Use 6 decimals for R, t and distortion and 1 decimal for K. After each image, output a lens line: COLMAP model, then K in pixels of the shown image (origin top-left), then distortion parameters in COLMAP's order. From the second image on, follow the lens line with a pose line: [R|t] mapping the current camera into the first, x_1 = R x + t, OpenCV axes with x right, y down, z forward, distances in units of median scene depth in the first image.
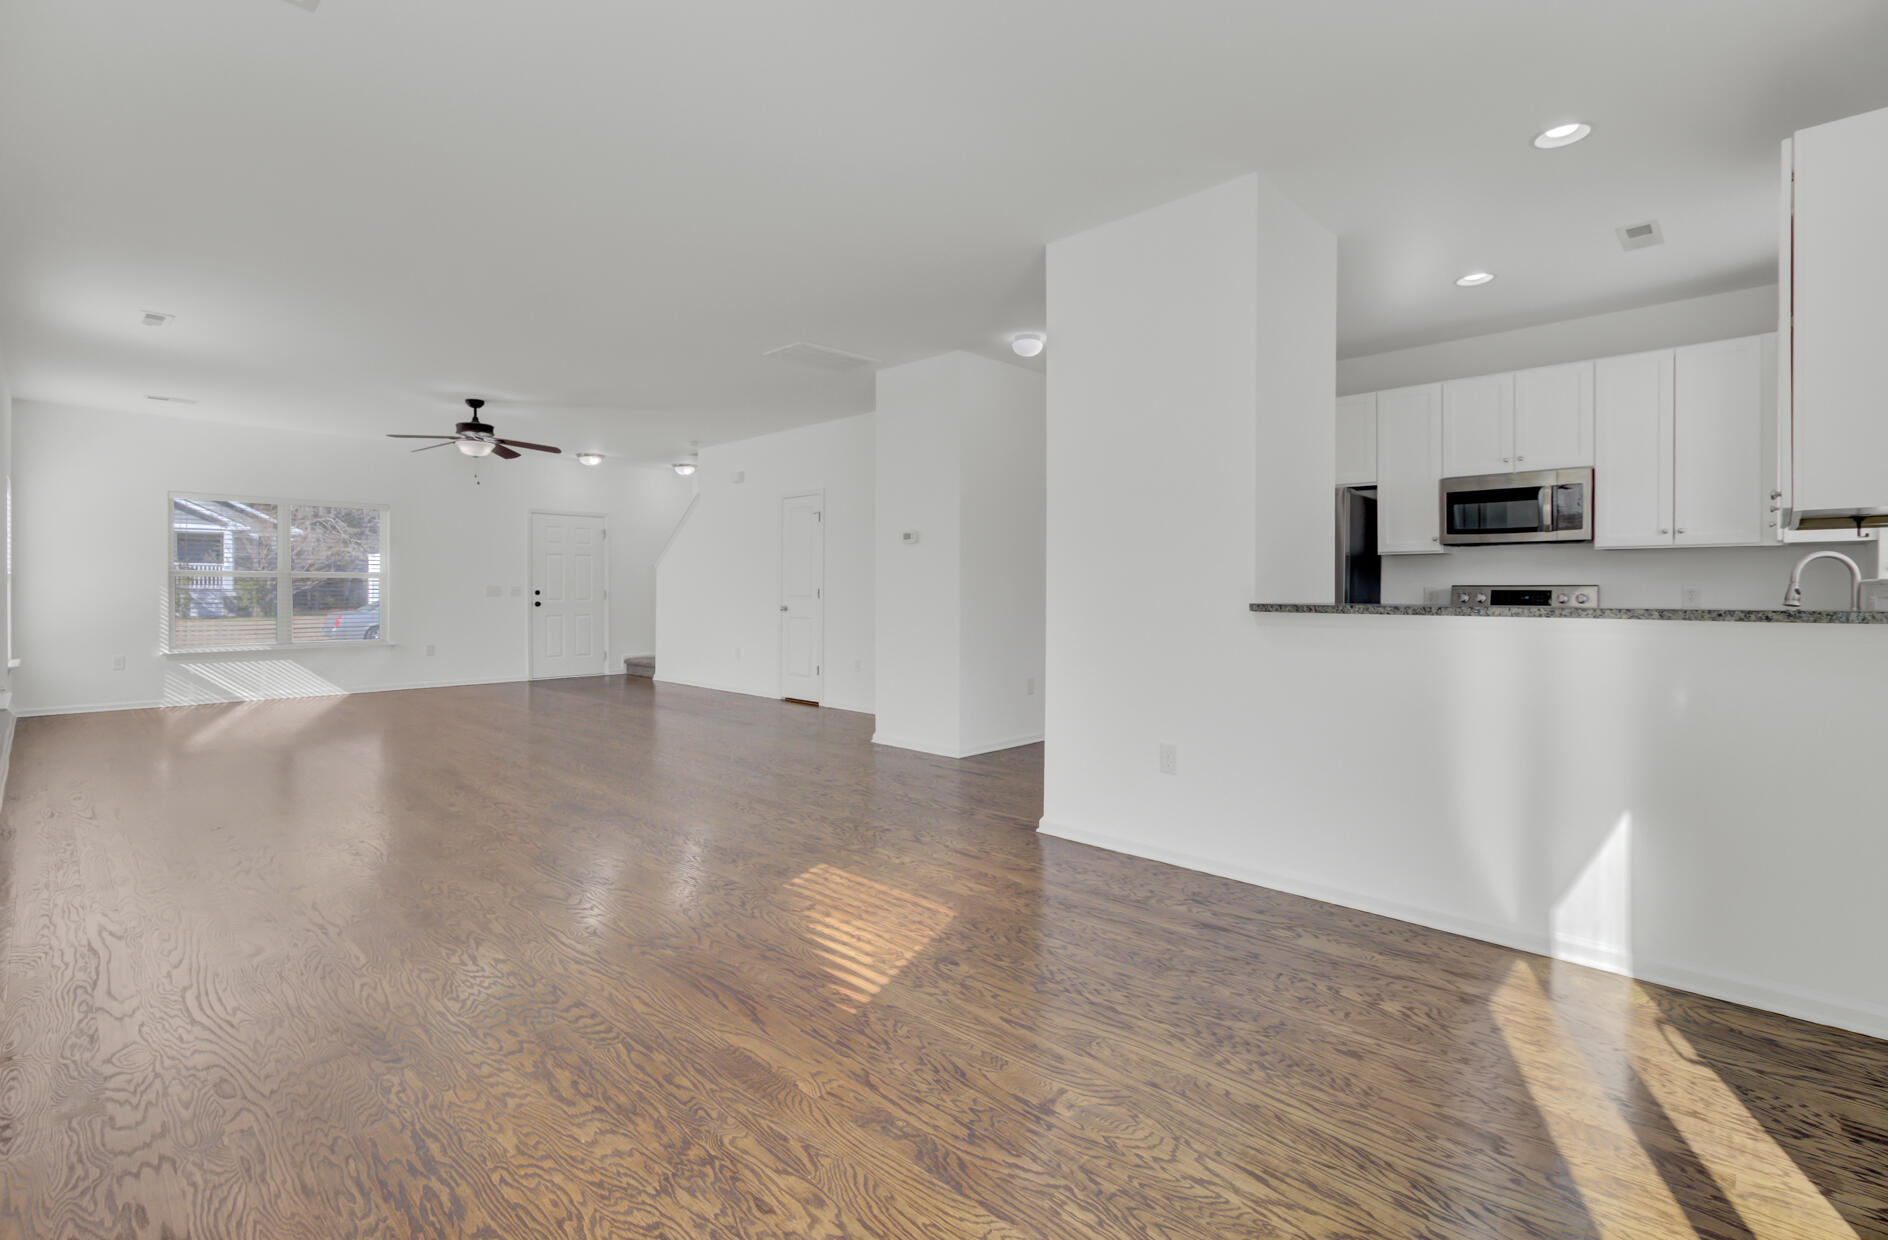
lens RADIAL K [[879.3, 0, 924.6], [0, 879.3, 587.2], [0, 0, 1]] dist [-0.002659, 0.002940]
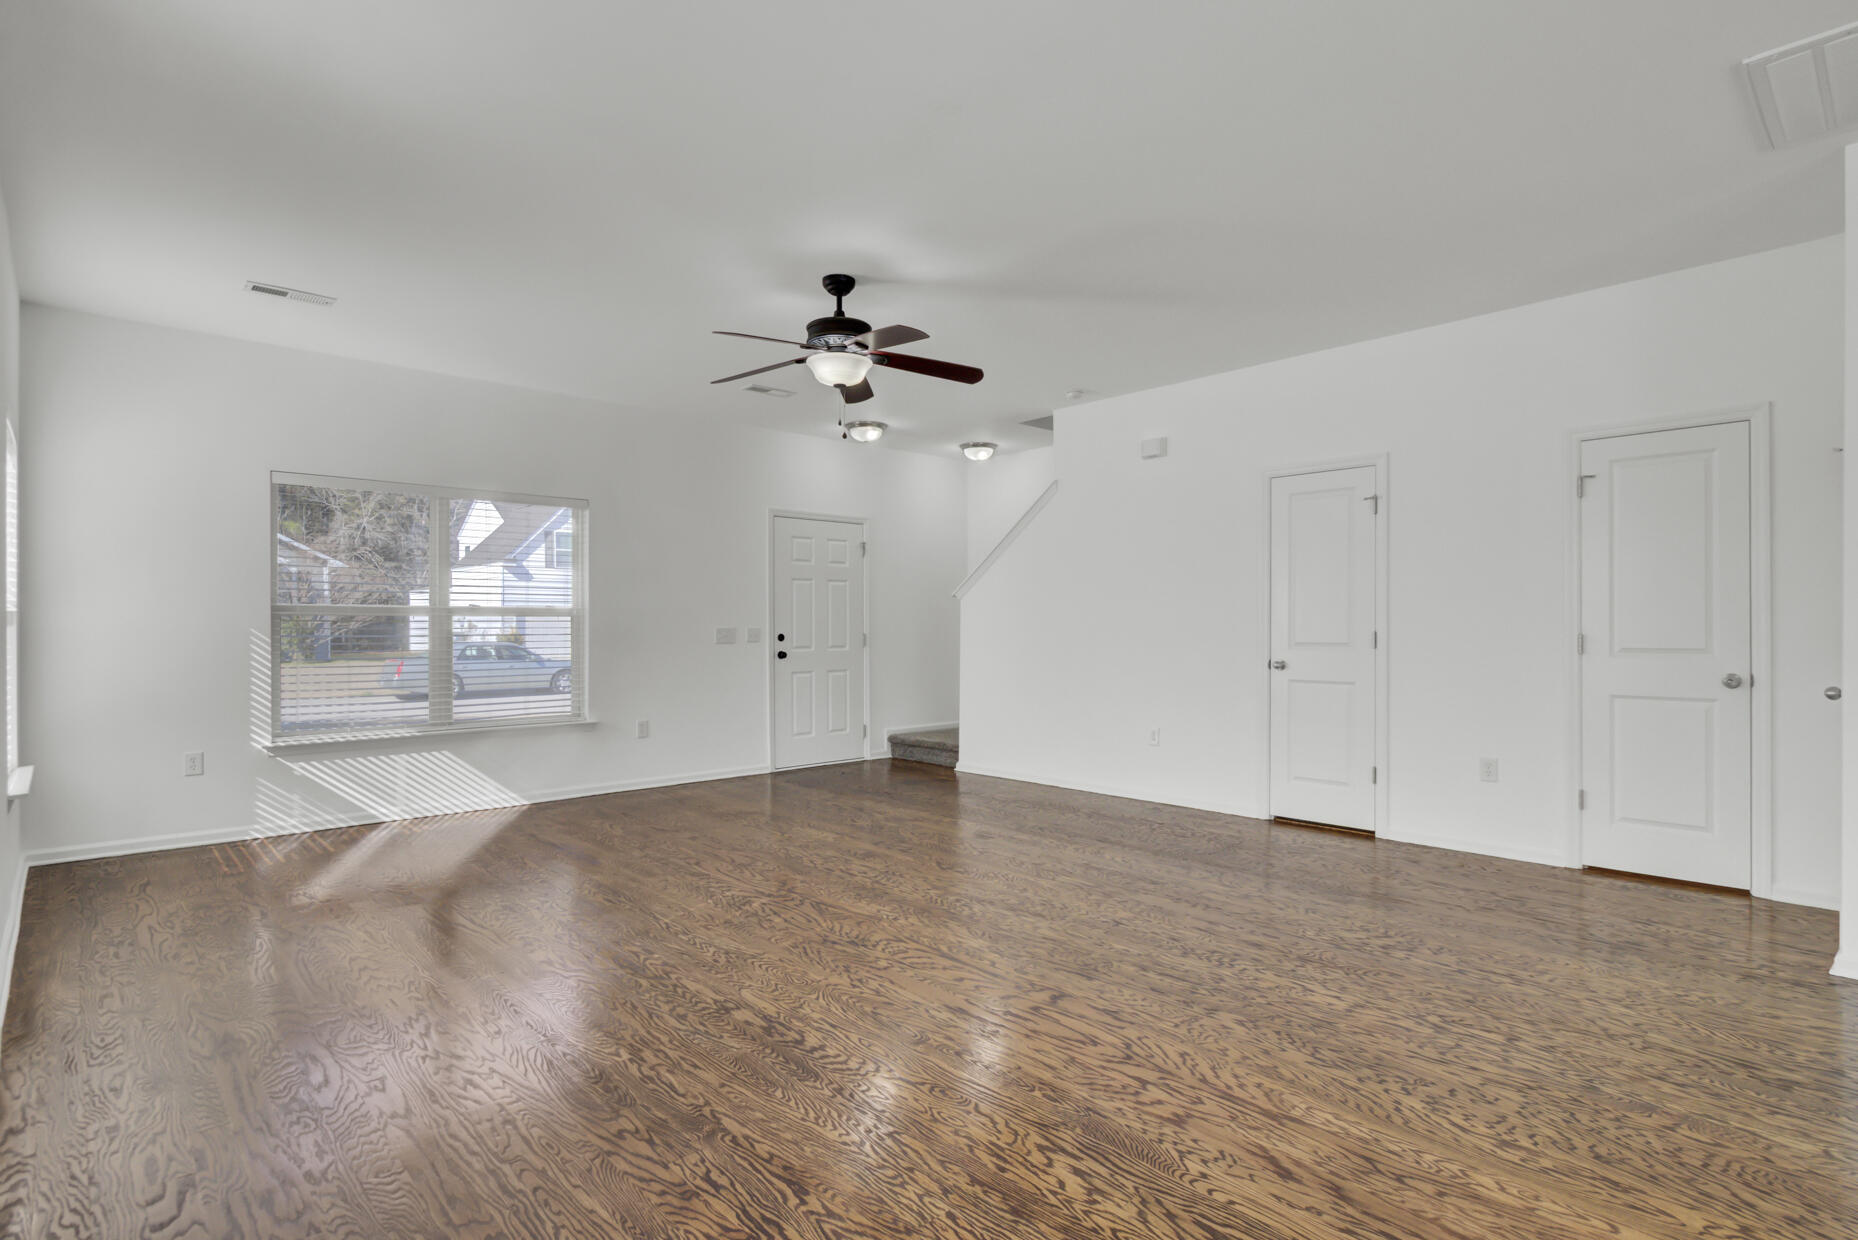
lens RADIAL K [[946.4, 0, 922.3], [0, 946.4, 620.2], [0, 0, 1]] dist [-0.016933, -0.001665]
pose [[0.998977, -0.004826, -0.044962, -0.348554], [0.004609, 0.999977, -0.004932, -0.003064], [0.044985, 0.004720, 0.998977, 0.347115]]
